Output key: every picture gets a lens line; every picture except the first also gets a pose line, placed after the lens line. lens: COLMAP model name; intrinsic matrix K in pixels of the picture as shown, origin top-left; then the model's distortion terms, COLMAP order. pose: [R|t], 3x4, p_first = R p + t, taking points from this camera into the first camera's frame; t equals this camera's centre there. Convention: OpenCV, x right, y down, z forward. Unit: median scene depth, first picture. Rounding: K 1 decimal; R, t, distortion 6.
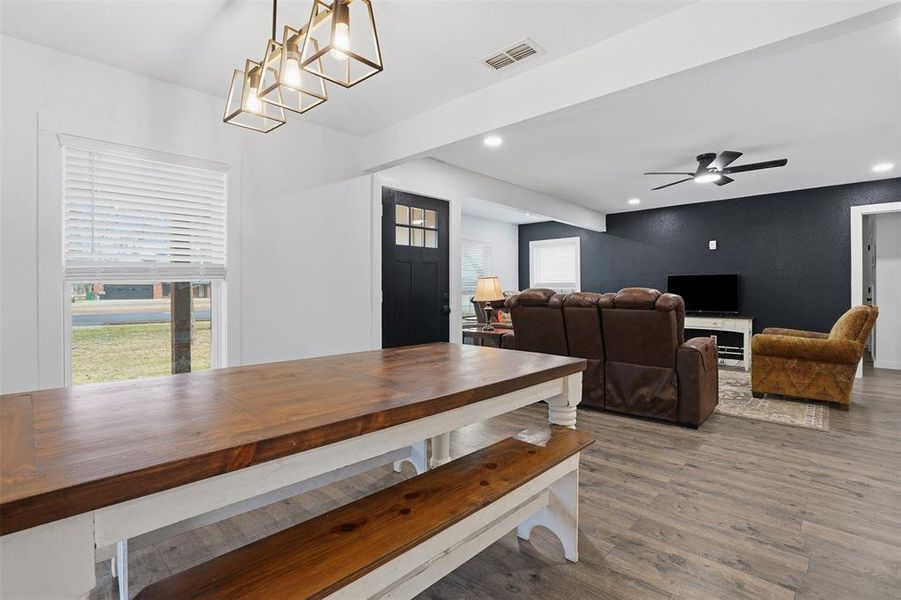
lens RADIAL K [[436.9, 0, 450.2], [0, 436.9, 293.3], [0, 0, 1]] dist [-0.056533, 0.034969]
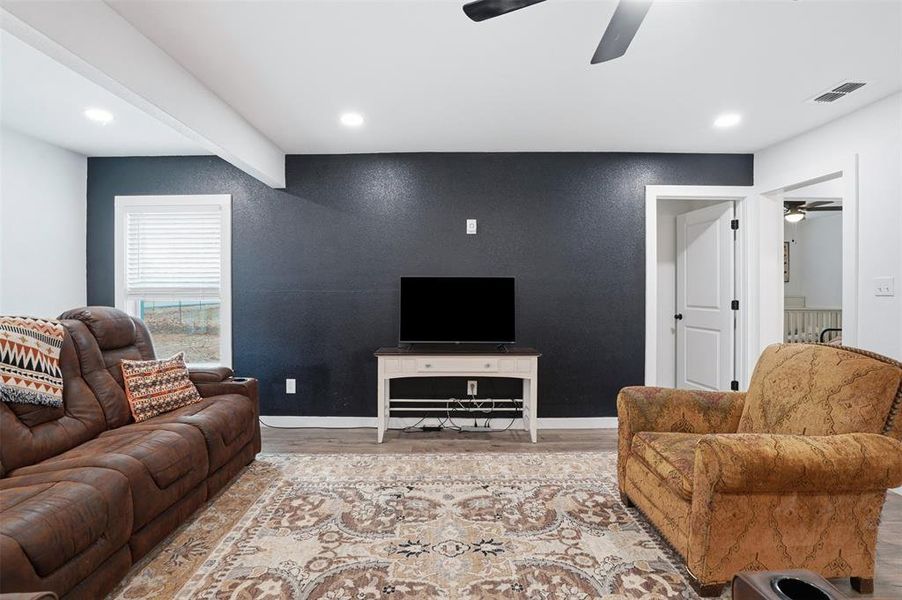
lens RADIAL K [[432.2, 0, 446.1], [0, 432.2, 289.3], [0, 0, 1]] dist [-0.057184, 0.023154]
pose [[0.736682, 0.001985, 0.676236, 0.277798], [0.002473, 0.999981, -0.005629, -0.035596], [-0.676235, 0.005819, 0.736663, 0.876015]]
